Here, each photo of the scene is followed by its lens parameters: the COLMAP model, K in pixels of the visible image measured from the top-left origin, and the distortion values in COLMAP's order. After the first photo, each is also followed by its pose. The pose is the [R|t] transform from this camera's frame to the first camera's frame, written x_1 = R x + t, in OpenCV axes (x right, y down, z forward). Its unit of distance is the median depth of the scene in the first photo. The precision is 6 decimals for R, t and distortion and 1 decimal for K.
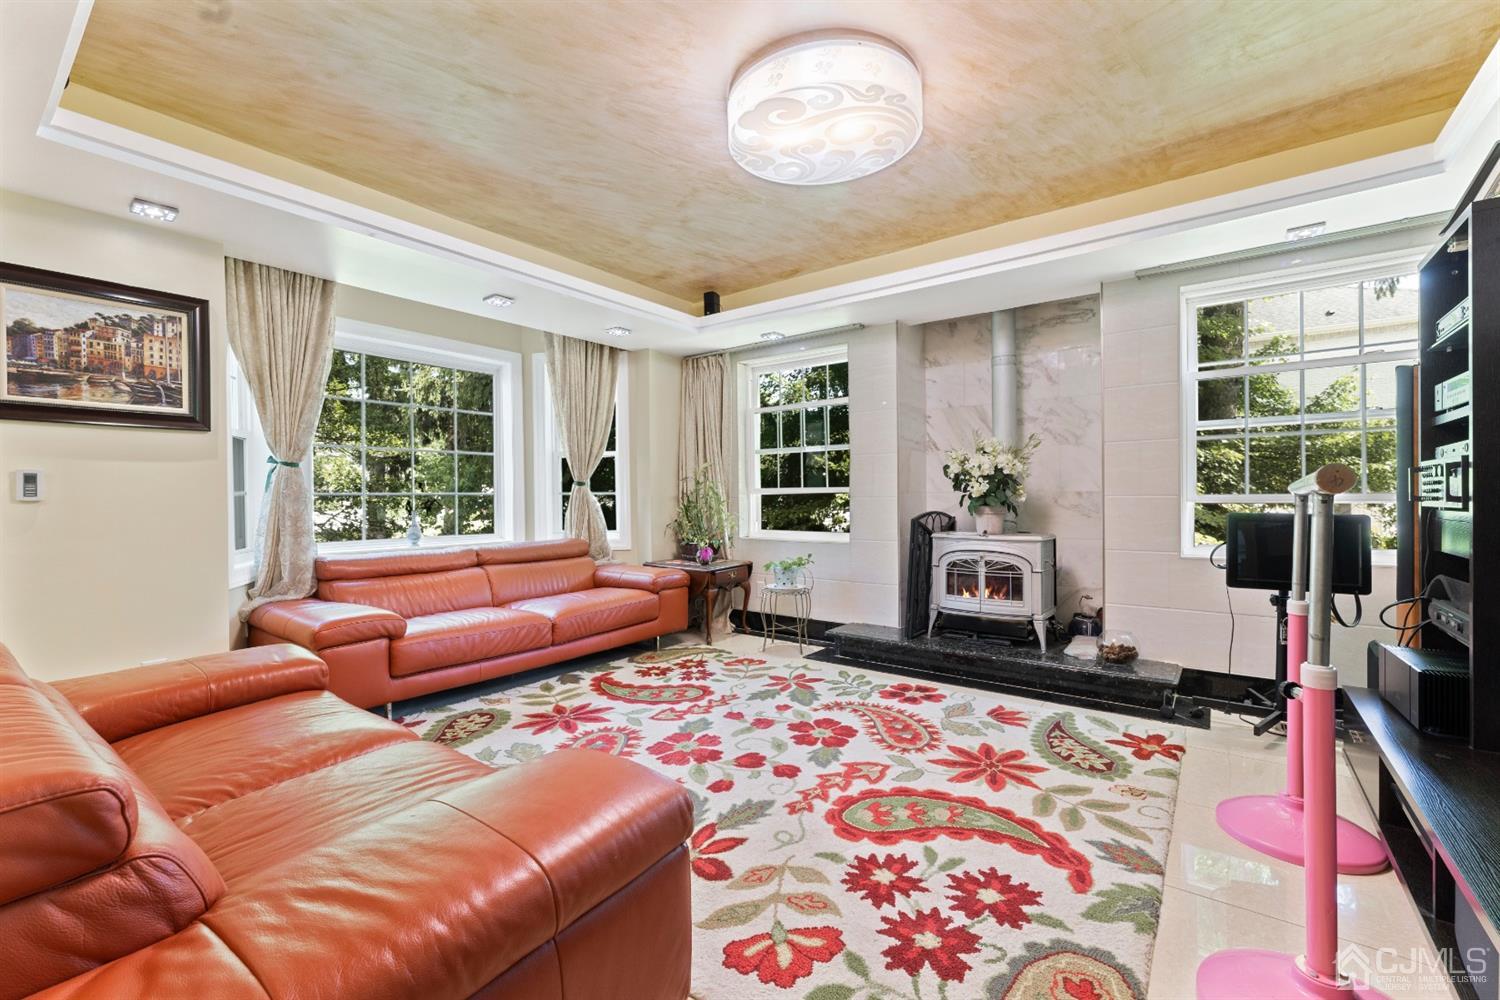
lens RADIAL K [[642.8, 0, 744.1], [0, 642.8, 501.8], [0, 0, 1]] dist [-0.014877, -0.000334]
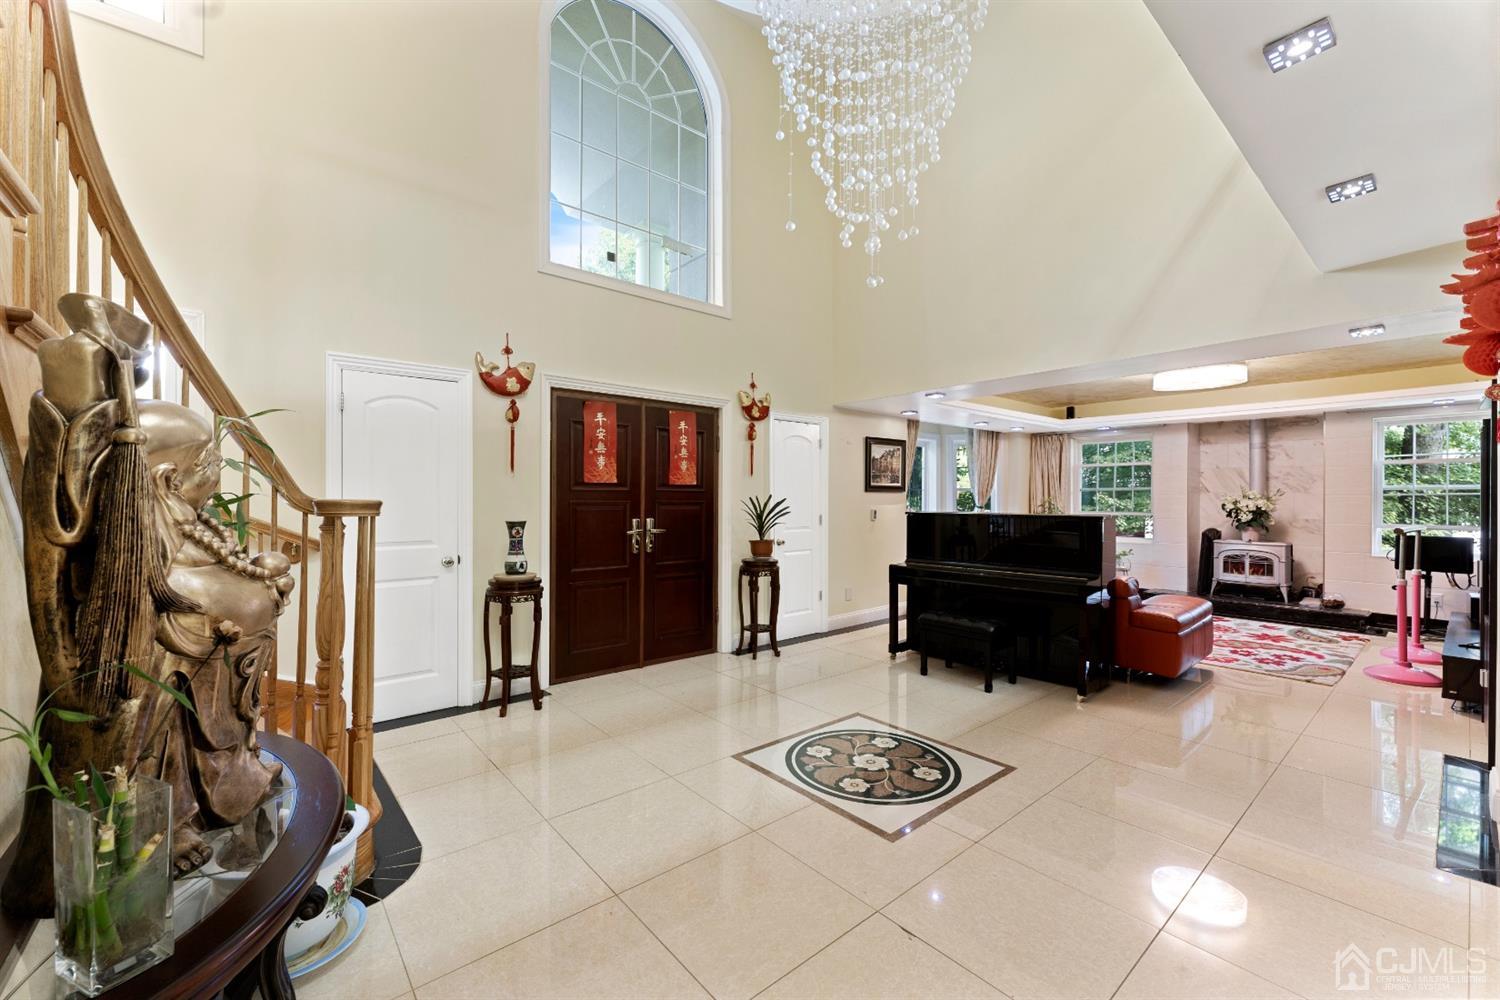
lens RADIAL K [[604.7, 0, 753.4], [0, 604.7, 497.5], [0, 0, 1]] dist [-0.002532, -0.000389]
pose [[0.972775, 0.010215, -0.231526, -0.627488], [-0.012640, 0.999880, -0.008993, -0.043863], [0.231407, 0.011675, 0.972787, -1.060305]]
